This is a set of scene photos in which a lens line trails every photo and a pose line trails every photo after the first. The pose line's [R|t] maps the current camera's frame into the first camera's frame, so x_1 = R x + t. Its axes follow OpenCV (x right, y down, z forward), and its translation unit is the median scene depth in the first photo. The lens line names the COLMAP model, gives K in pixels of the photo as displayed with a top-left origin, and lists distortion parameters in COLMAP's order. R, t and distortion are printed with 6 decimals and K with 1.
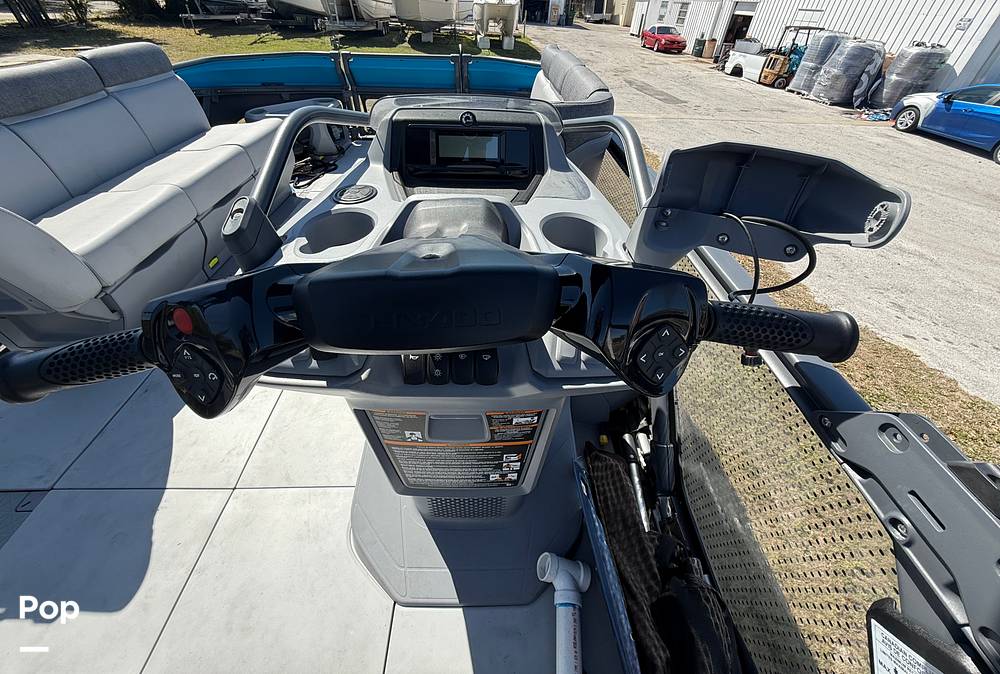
lens RADIAL K [[398.3, 0, 501.5], [0, 398.3, 298.7], [0, 0, 1]] dist [-0.001135, -0.000136]
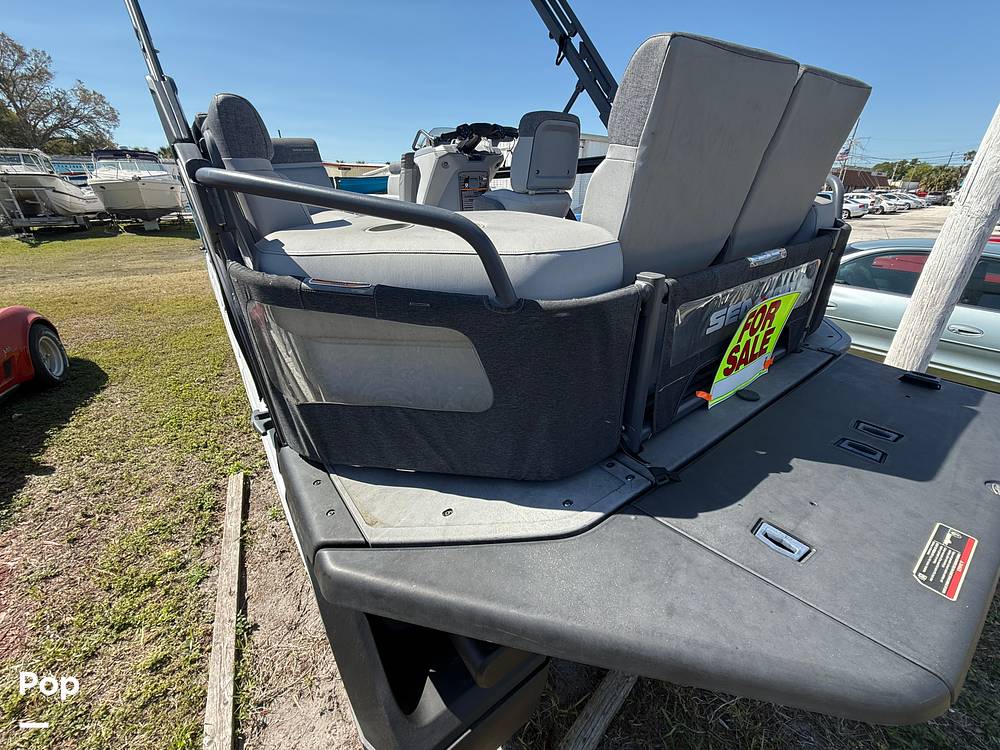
lens RADIAL K [[400.6, 0, 500.0], [0, 400.6, 375.0], [0, 0, 1]] dist [0.000699, -0.000069]
pose [[0.820186, -0.294865, 0.490254, -0.128990], [0.388532, 0.916100, -0.099016, 0.135189], [-0.419926, 0.271691, 0.865937, -0.120937]]
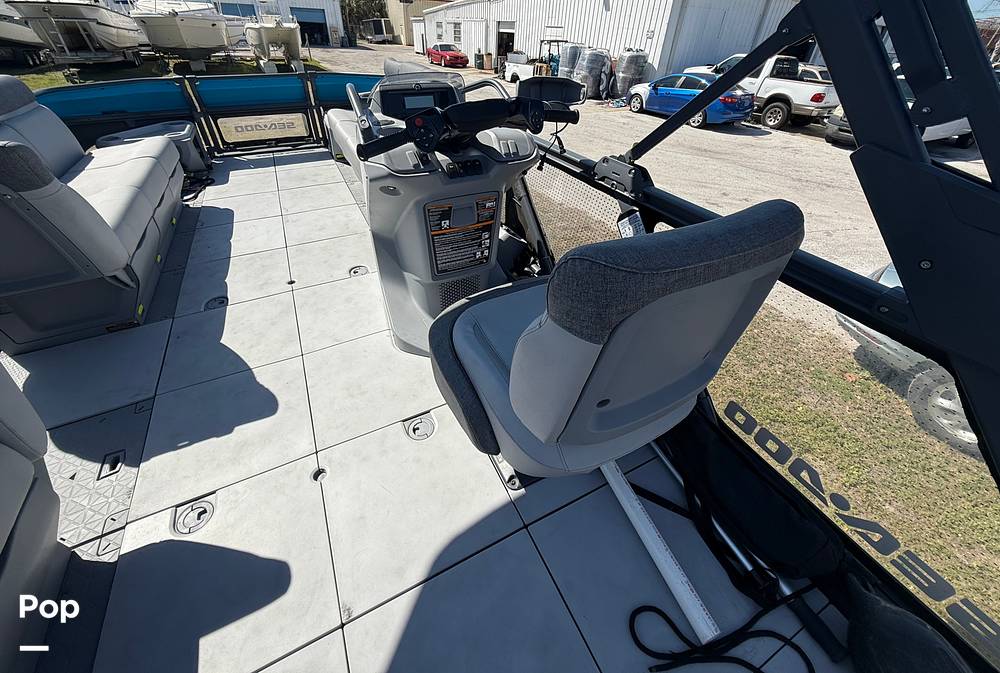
lens RADIAL K [[398.3, 0, 501.5], [0, 398.3, 298.2], [0, 0, 1]] dist [-0.001135, -0.000136]
pose [[0.899713, -0.259637, 0.350863, -0.035541], [0.272067, 0.962171, 0.014344, 0.034307], [-0.341315, 0.082553, 0.936317, -0.048880]]
